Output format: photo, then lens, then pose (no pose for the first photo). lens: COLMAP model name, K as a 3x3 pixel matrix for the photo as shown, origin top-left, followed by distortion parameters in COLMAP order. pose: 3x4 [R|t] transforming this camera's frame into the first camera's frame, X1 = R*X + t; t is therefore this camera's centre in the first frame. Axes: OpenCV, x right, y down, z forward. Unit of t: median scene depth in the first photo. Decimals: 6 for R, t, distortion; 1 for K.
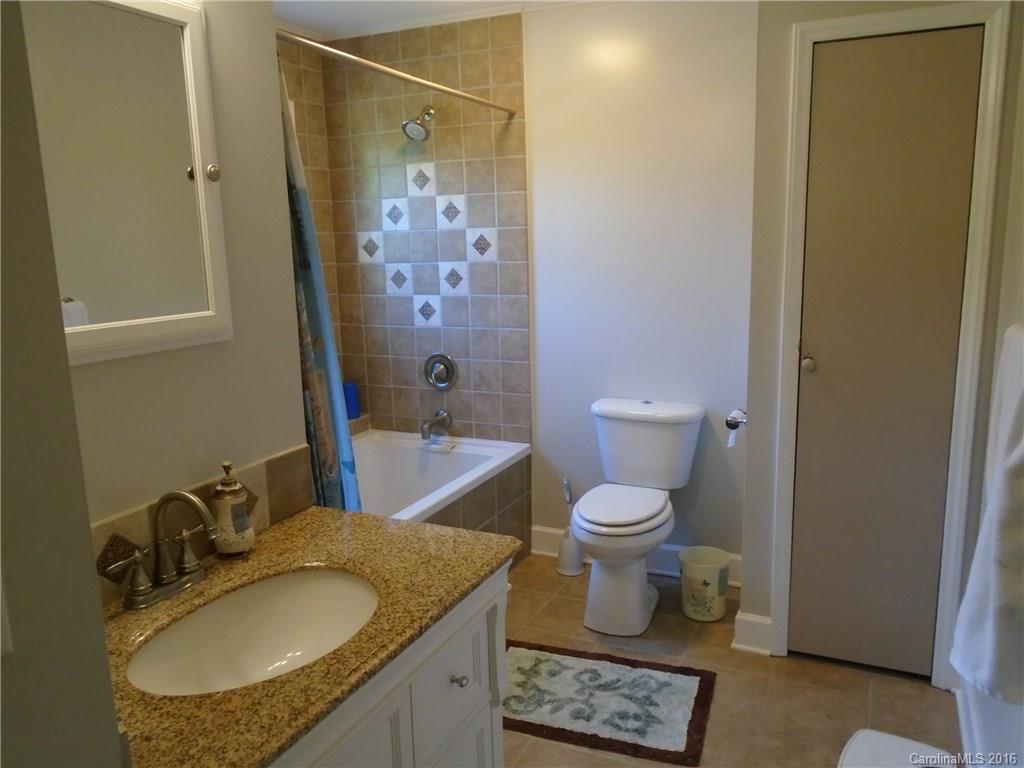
lens RADIAL K [[786.9, 0, 510.0], [0, 786.9, 385.0], [0, 0, 1]] dist [0.000588, -0.000518]
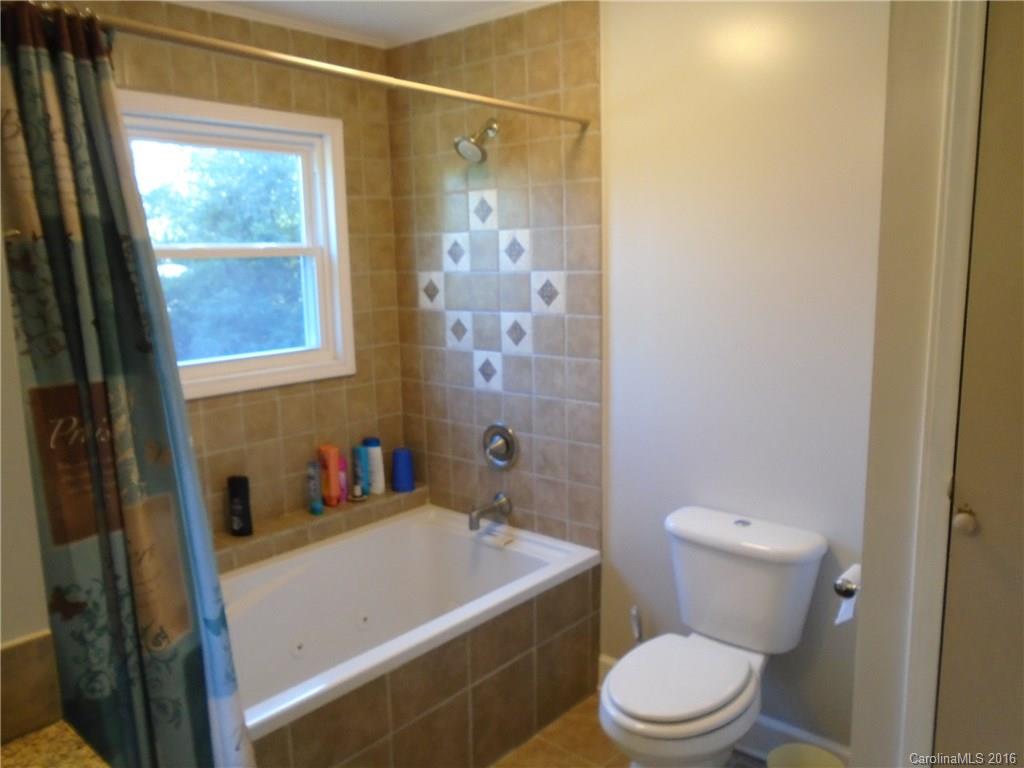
lens RADIAL K [[786.9, 0, 515.2], [0, 786.9, 385.1], [0, 0, 1]] dist [0.000588, -0.000518]
pose [[0.961491, 0.050416, -0.270173, 0.147007], [-0.055622, 0.998384, -0.011643, -0.074039], [0.269150, 0.026223, 0.962741, 0.235411]]
